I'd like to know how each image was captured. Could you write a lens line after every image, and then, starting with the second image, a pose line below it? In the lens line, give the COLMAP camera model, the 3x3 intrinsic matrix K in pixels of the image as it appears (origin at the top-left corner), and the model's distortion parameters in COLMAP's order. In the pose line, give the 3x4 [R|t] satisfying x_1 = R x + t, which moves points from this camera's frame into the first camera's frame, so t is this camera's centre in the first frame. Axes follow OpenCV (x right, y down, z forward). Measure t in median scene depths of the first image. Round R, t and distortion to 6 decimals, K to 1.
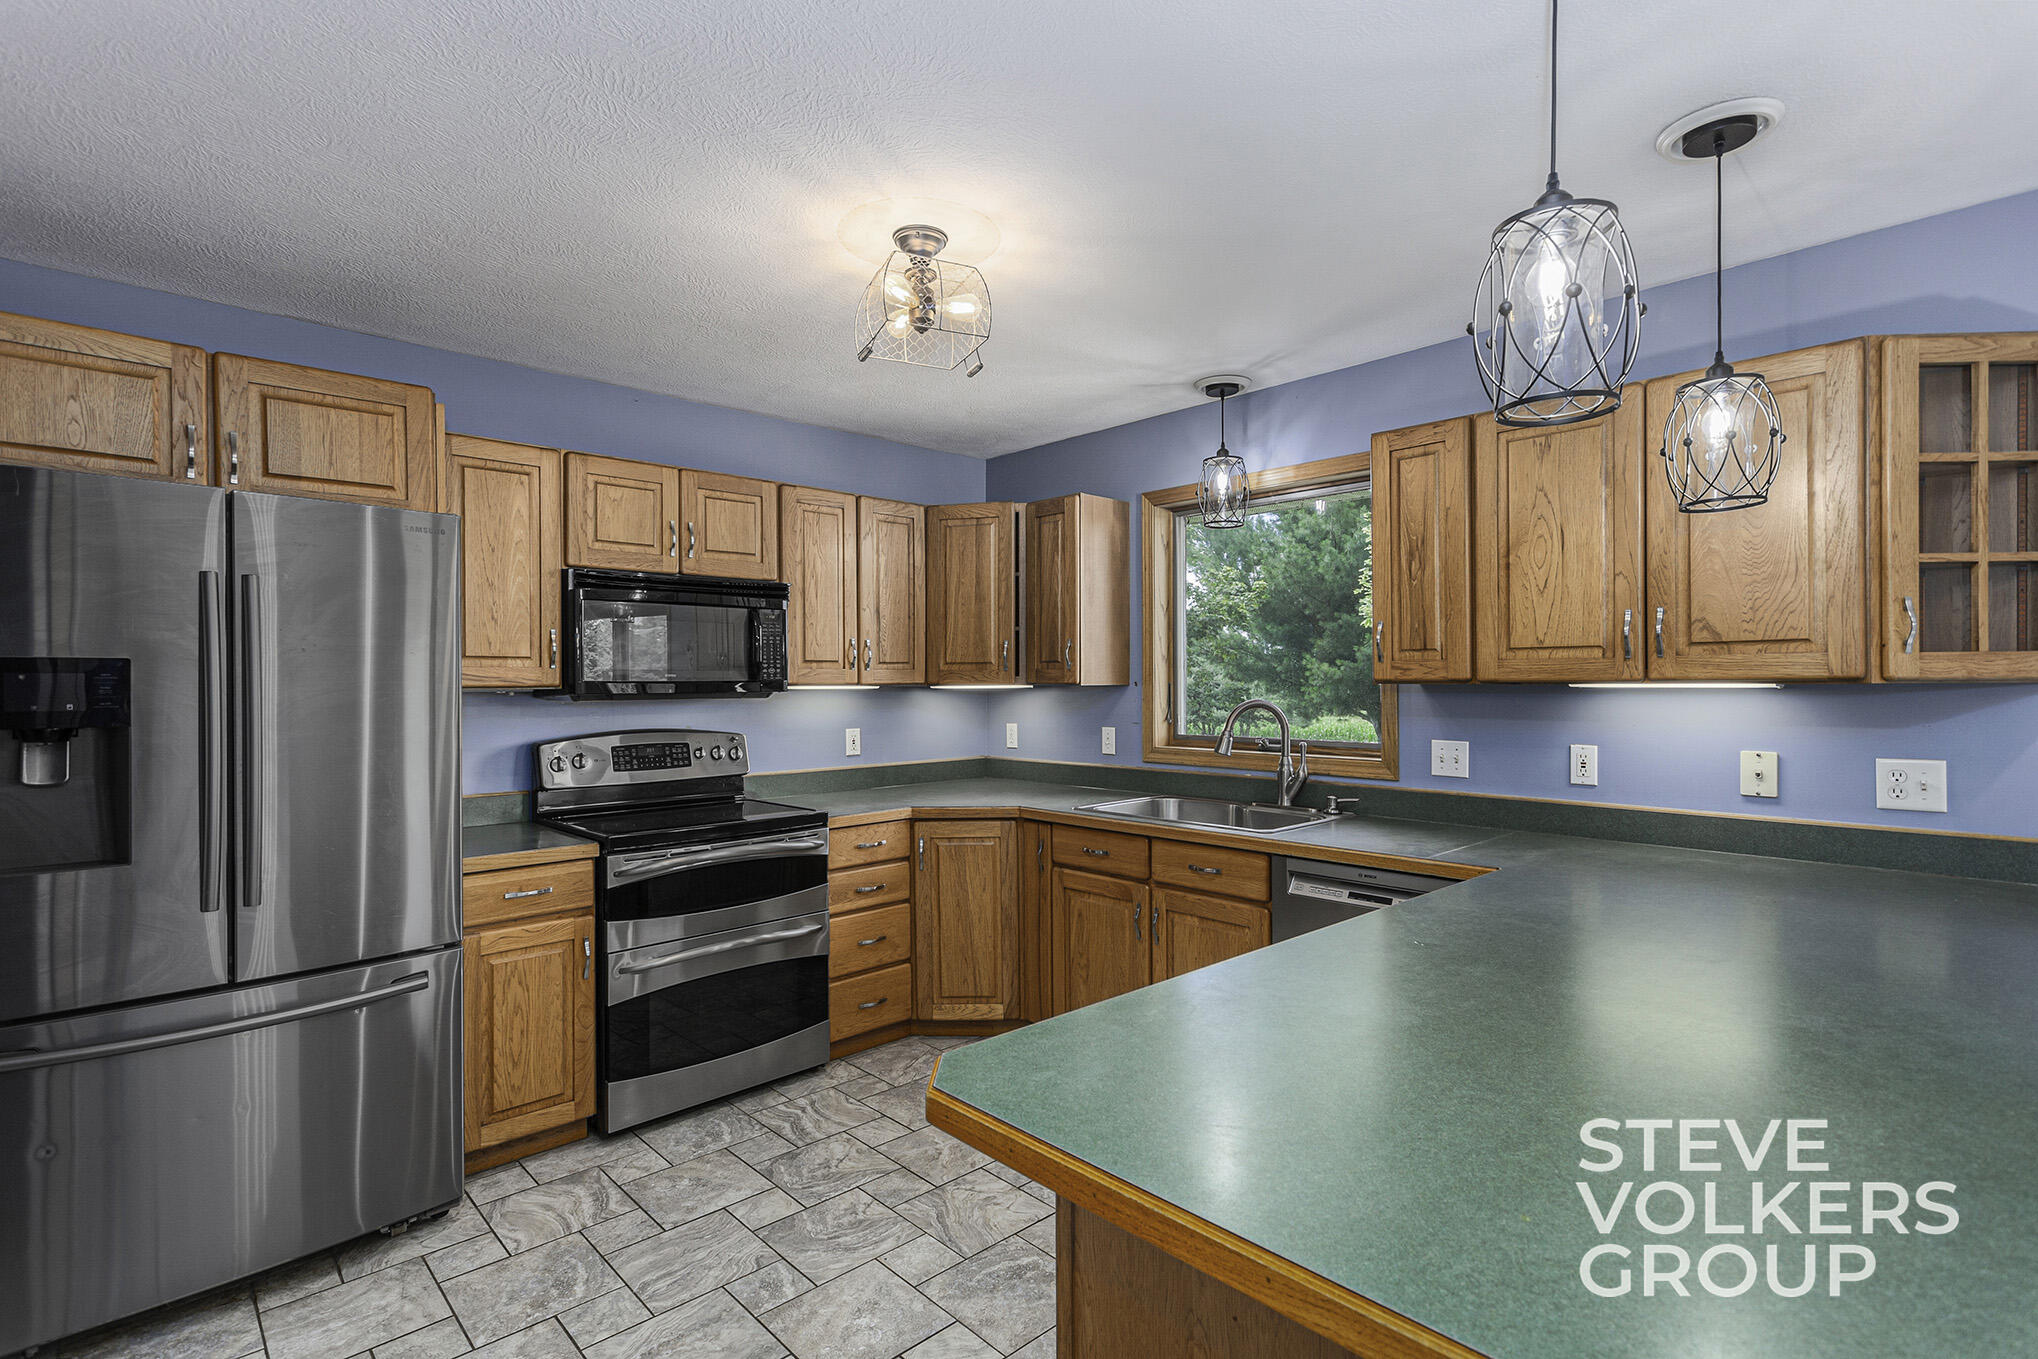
lens RADIAL K [[979.4, 0, 1019.0], [0, 979.4, 679.5], [0, 0, 1]] dist [0.001225, 0.000816]
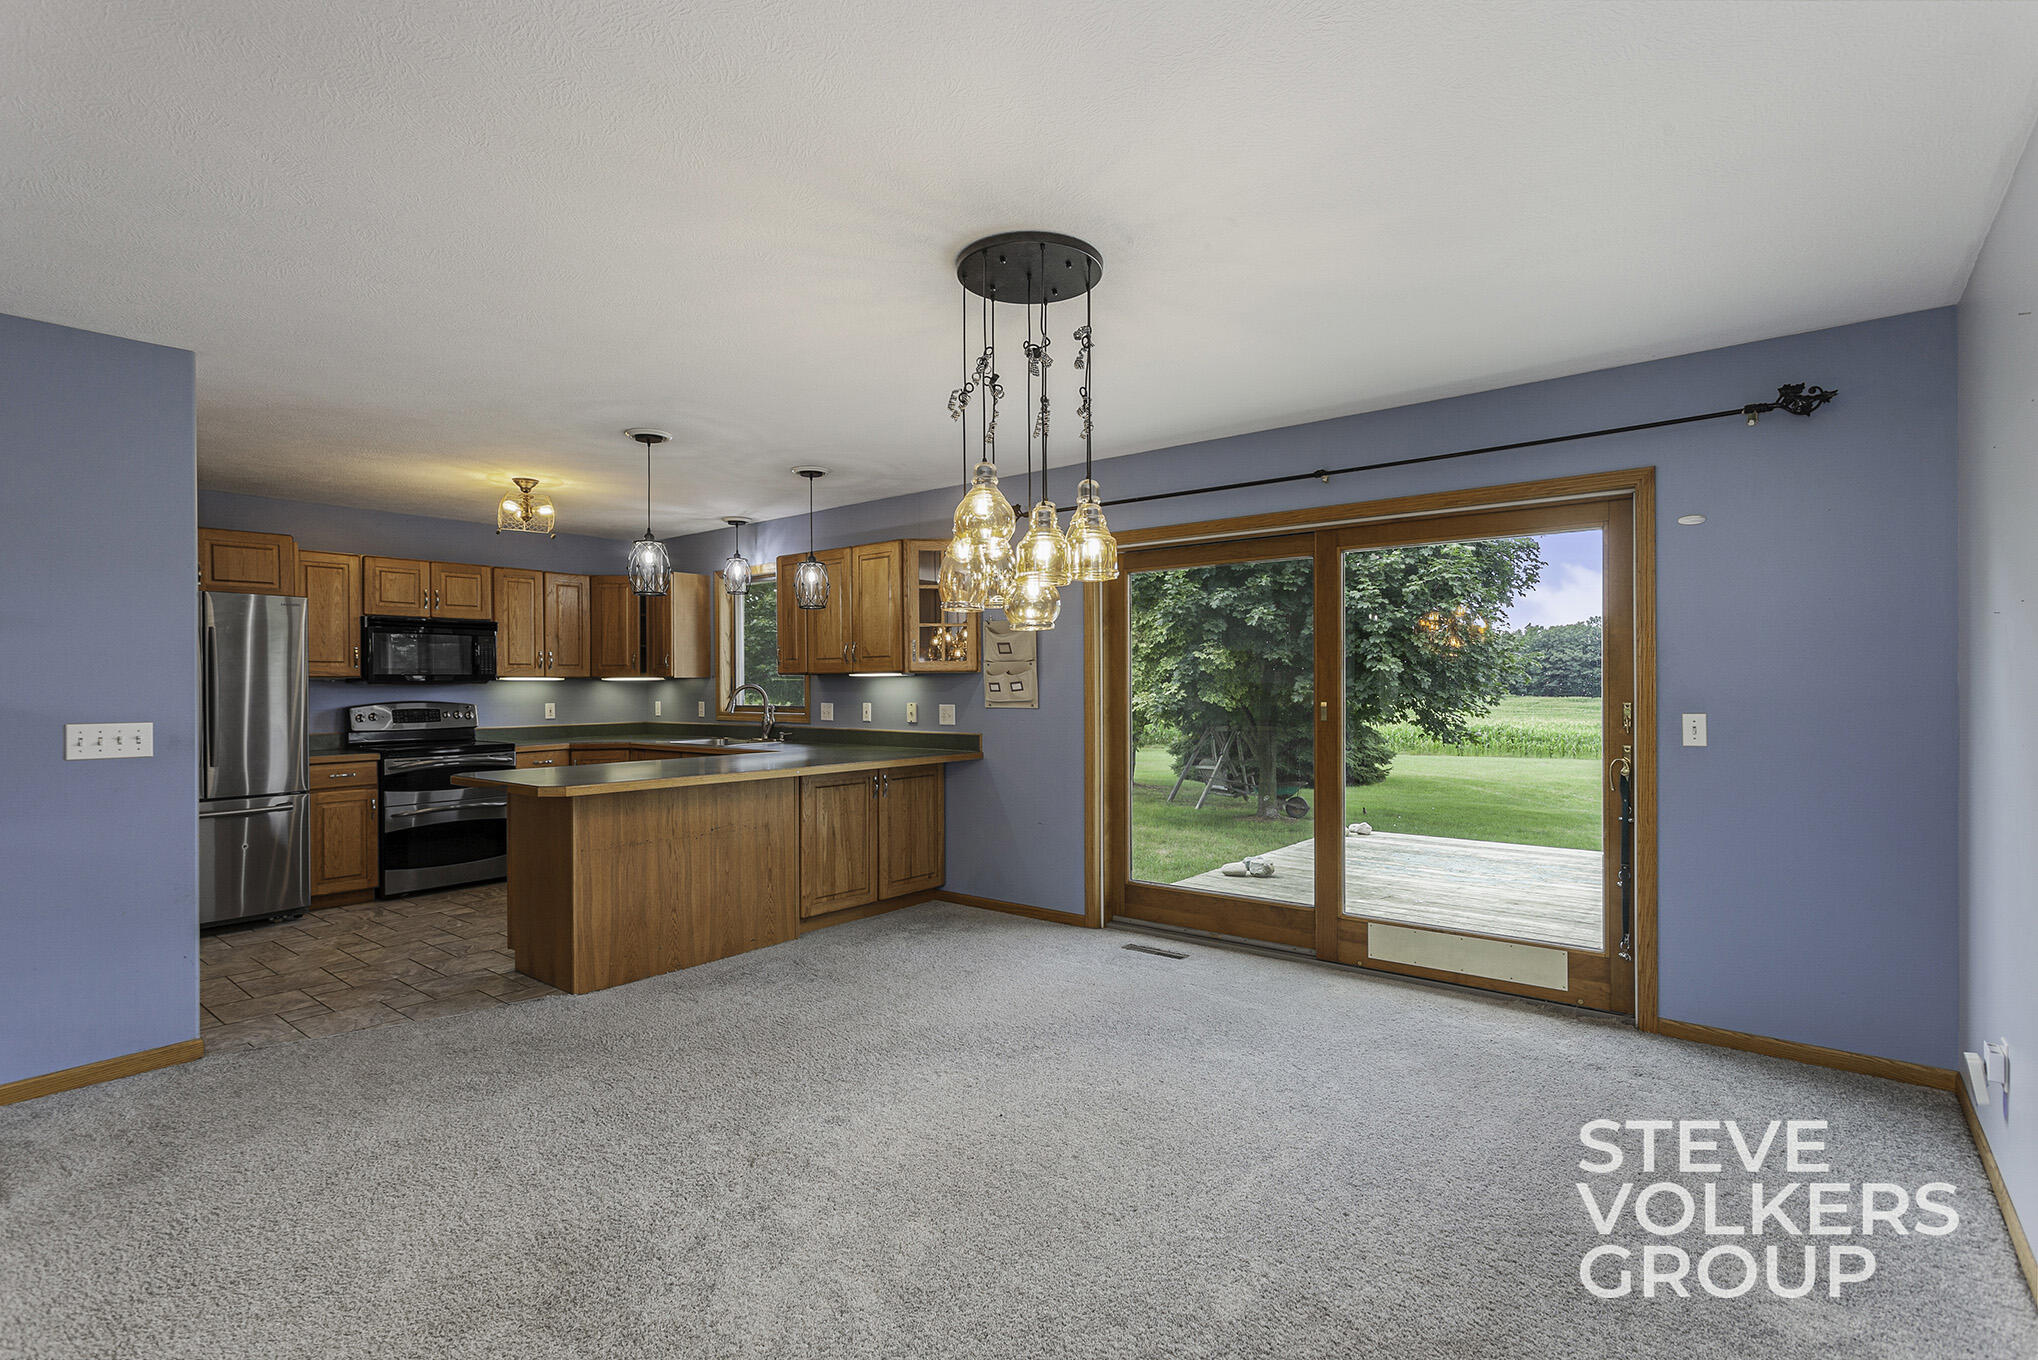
lens RADIAL K [[966.2, 0, 1020.4], [0, 966.2, 686.5], [0, 0, 1]] dist [0.000754, 0.000533]
pose [[0.990475, -0.001157, 0.137691, 0.527100], [0.000670, 0.999993, 0.003584, 0.018966], [-0.137694, -0.003457, 0.990469, -1.008811]]
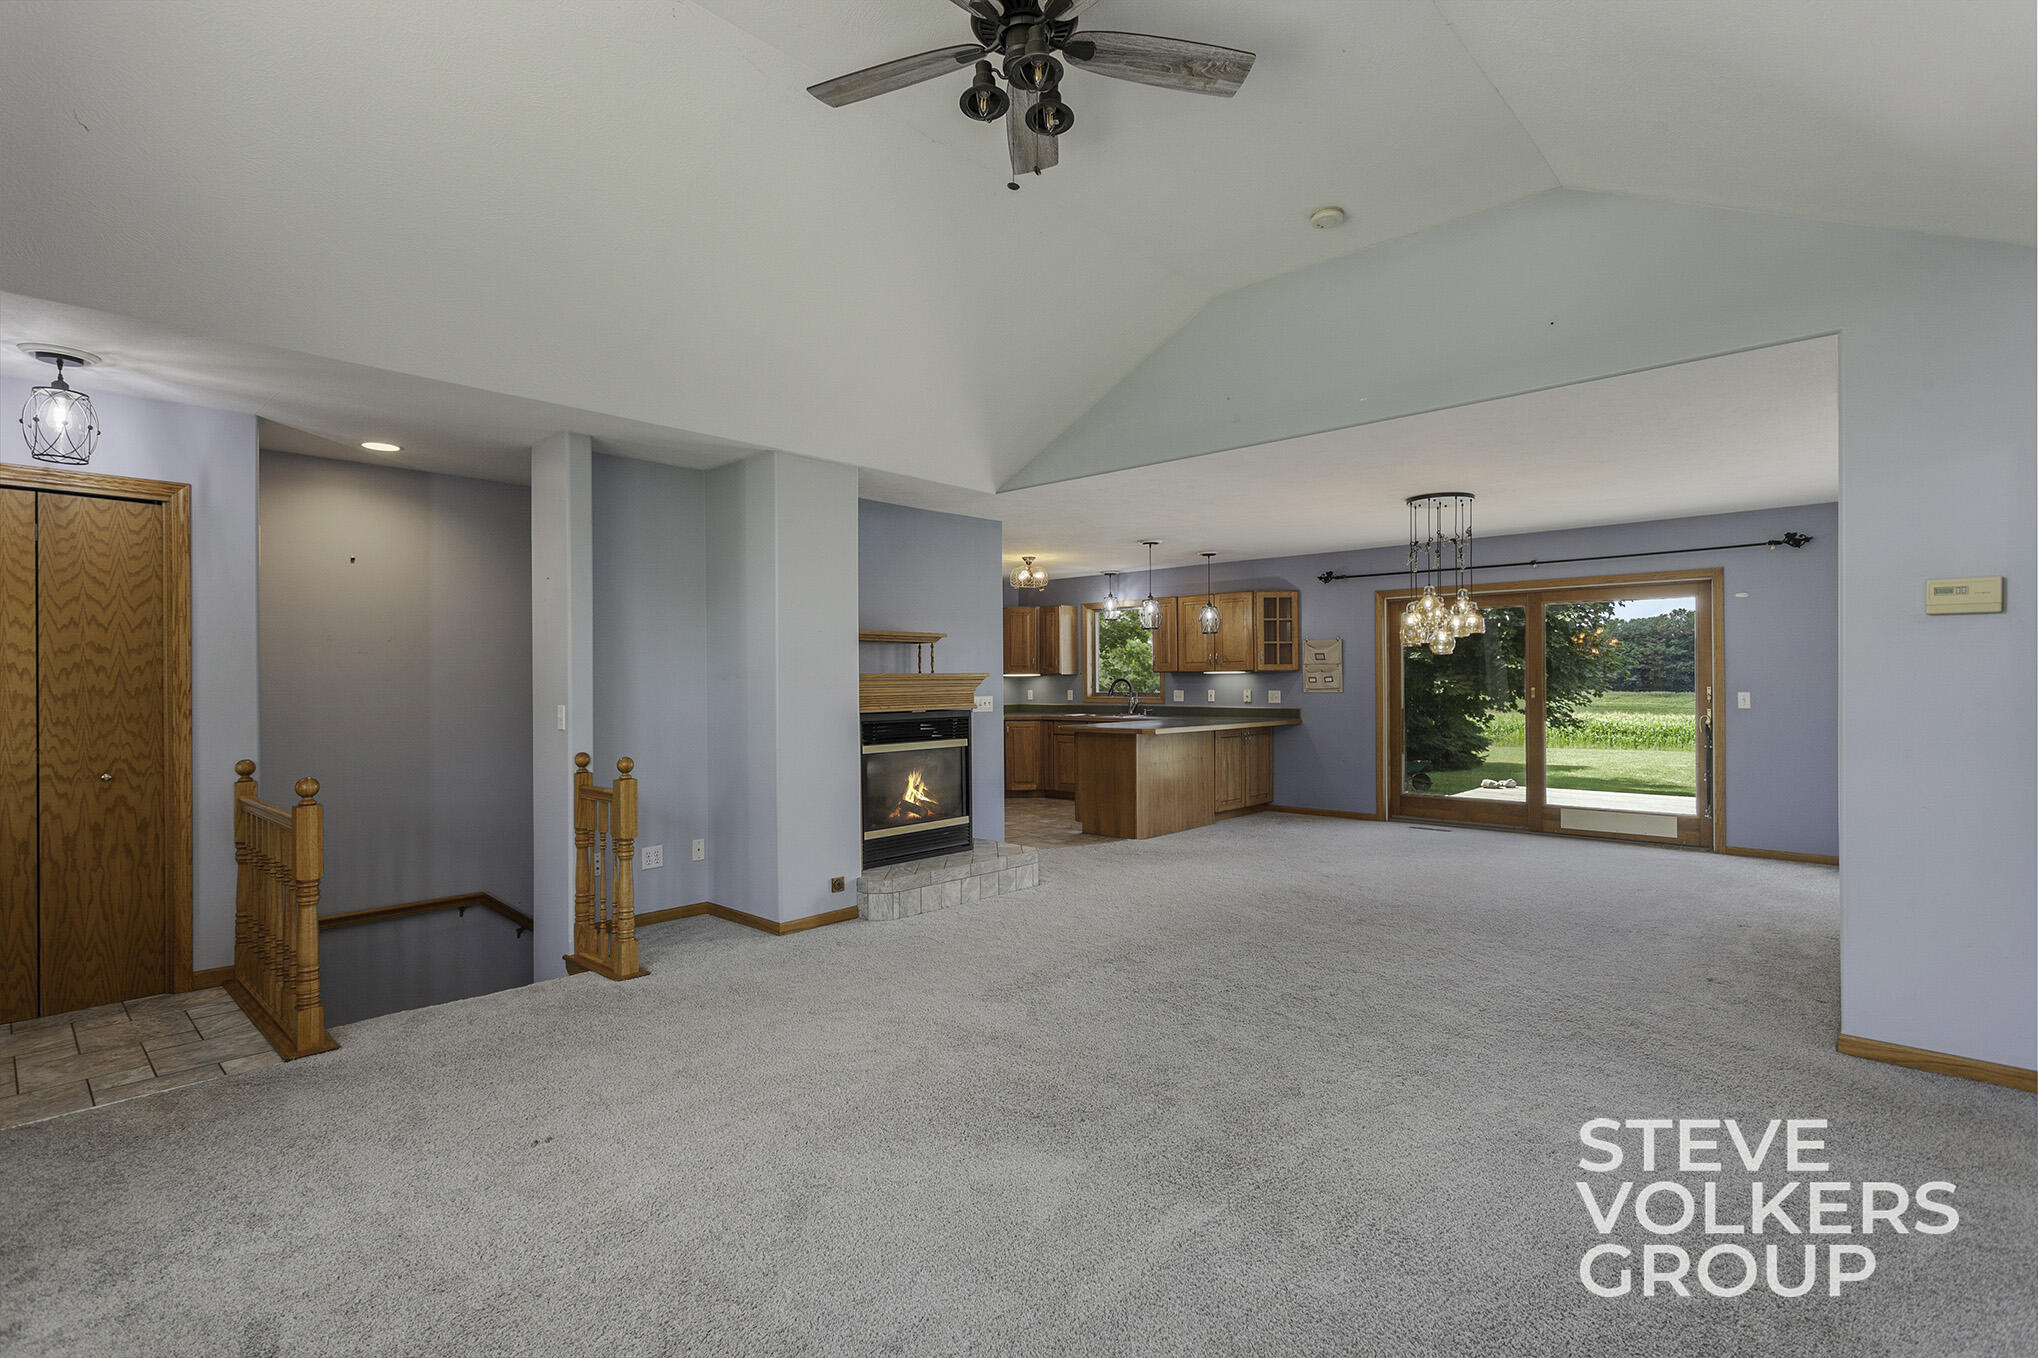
lens RADIAL K [[963.6, 0, 1019.0], [0, 963.6, 679.0], [0, 0, 1]] dist [-0.001634, -0.000168]
pose [[0.997256, -0.002054, 0.074008, -0.302327], [0.001994, 0.999998, 0.000888, 0.019580], [-0.074010, -0.000738, 0.997257, -2.006612]]
